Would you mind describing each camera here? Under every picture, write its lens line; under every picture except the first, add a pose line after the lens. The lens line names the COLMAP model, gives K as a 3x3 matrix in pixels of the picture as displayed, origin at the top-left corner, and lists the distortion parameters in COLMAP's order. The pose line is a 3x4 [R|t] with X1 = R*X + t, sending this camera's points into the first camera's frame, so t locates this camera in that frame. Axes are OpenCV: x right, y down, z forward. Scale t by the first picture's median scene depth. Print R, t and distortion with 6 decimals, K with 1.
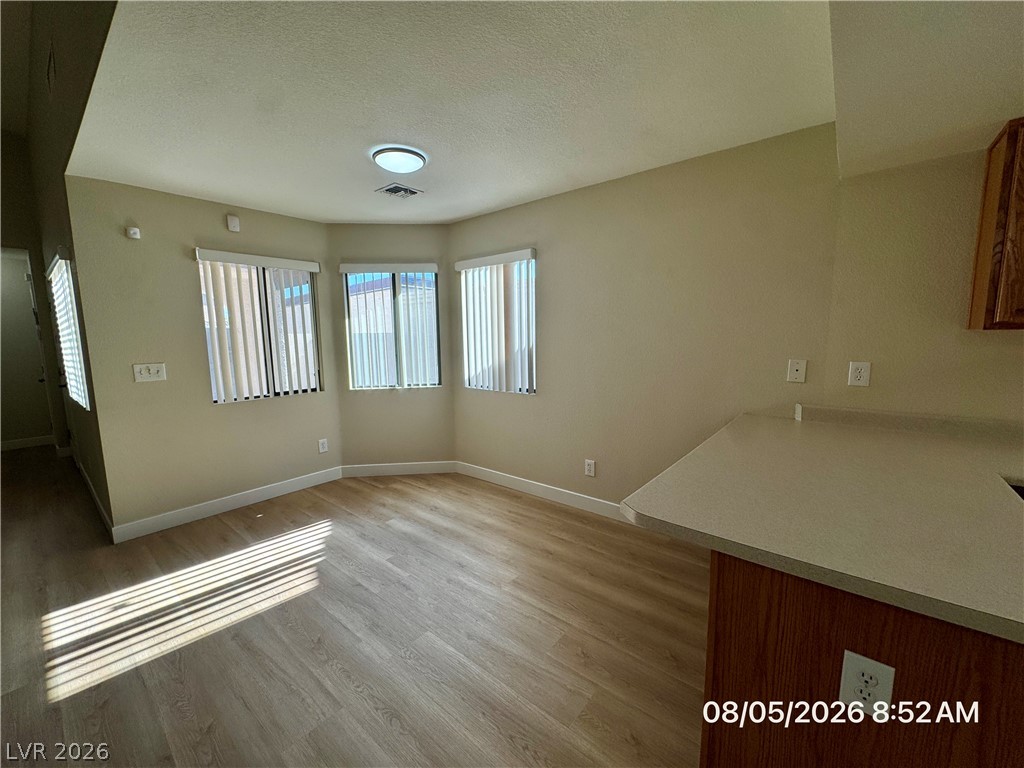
lens RADIAL K [[409.5, 0, 510.4], [0, 409.5, 385.0], [0, 0, 1]] dist [-0.000600, 0.000058]
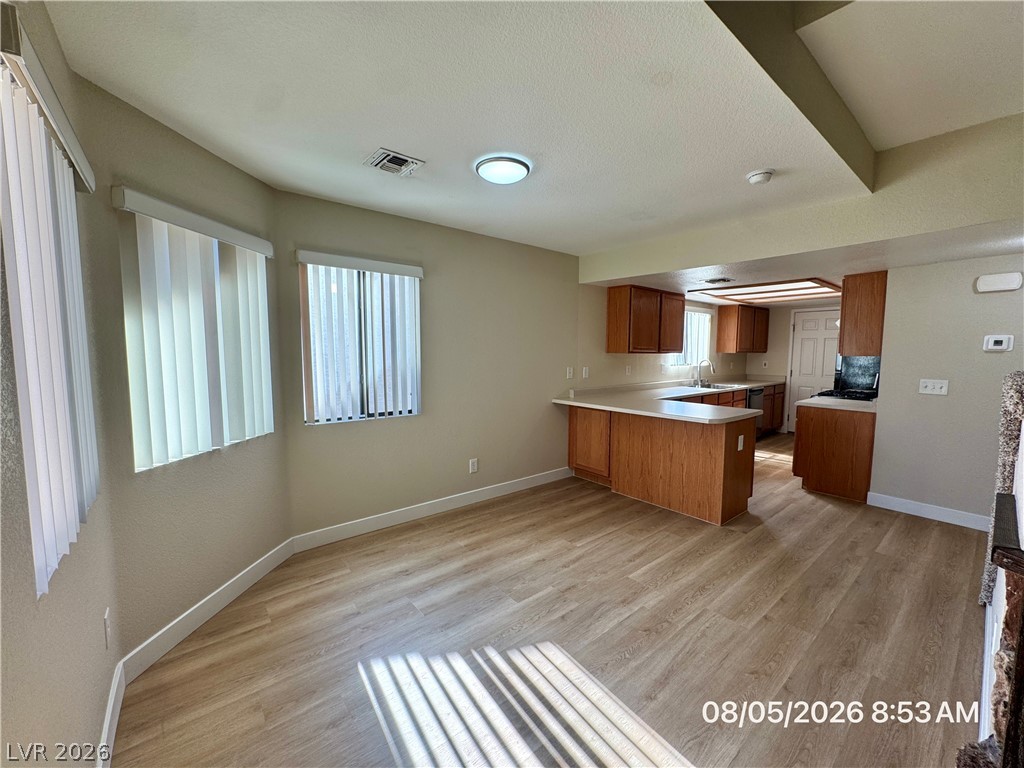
lens RADIAL K [[408.8, 0, 512.0], [0, 408.8, 384.0], [0, 0, 1]] dist [-0.002114, -0.000261]
pose [[0.188753, -0.065781, 0.979819, -1.089046], [0.112435, 0.992640, 0.044982, -0.085699], [-0.975567, 0.101675, 0.194760, 0.744778]]
